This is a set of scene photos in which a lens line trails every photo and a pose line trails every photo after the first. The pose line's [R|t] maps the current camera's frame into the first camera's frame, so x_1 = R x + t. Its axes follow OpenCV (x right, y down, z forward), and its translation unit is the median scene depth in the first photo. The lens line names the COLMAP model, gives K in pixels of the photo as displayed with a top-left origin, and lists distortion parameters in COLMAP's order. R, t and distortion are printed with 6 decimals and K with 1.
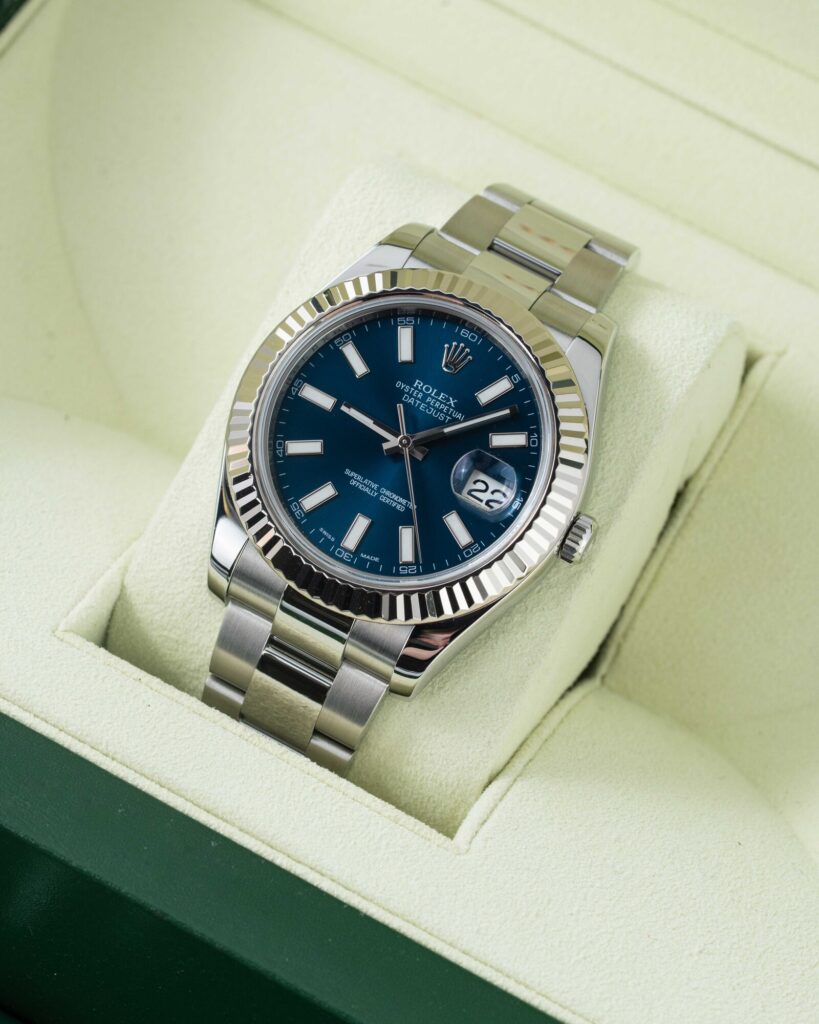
lens RADIAL K [[3949.7, 0, 409.9], [0, 3949.7, 507.7], [0, 0, 1]] dist [0.093519, 0.000000]
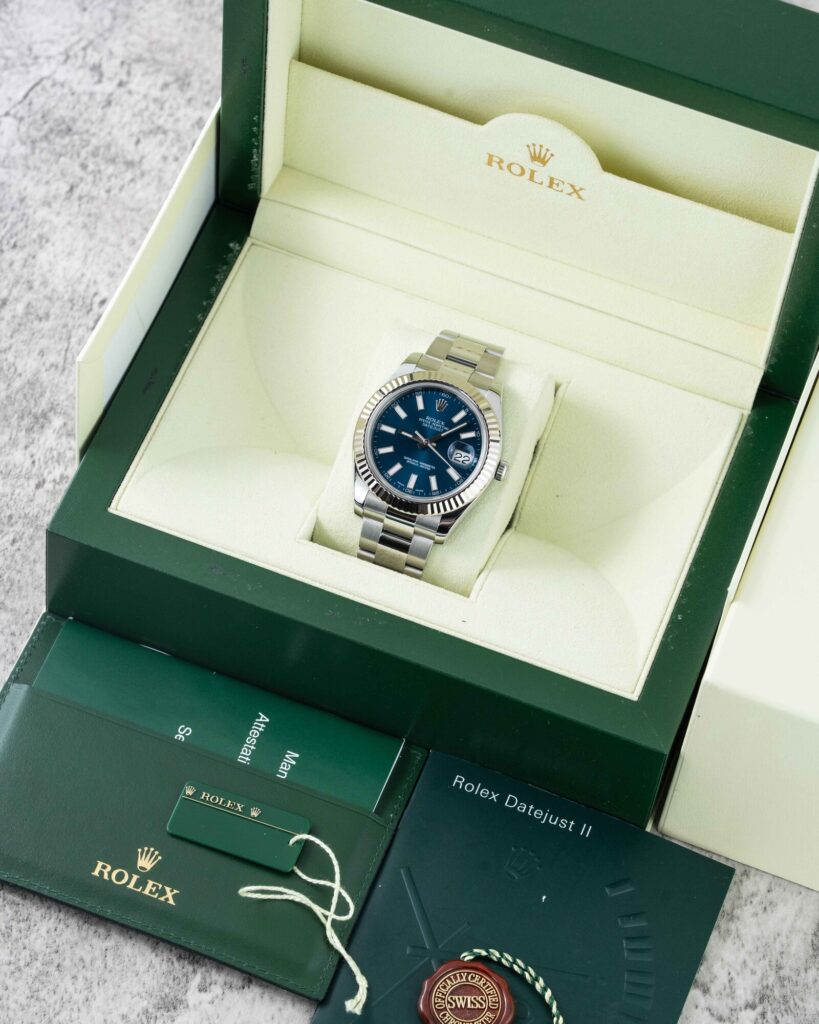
lens RADIAL K [[3949.7, 0, 409.2], [0, 3949.7, 514.1], [0, 0, 1]] dist [0.093519, 0.000000]
pose [[0.986939, -0.146213, 0.067628, -0.183889], [0.145485, 0.989238, 0.015590, -0.012150], [-0.069179, -0.005547, 0.997589, -1.448913]]
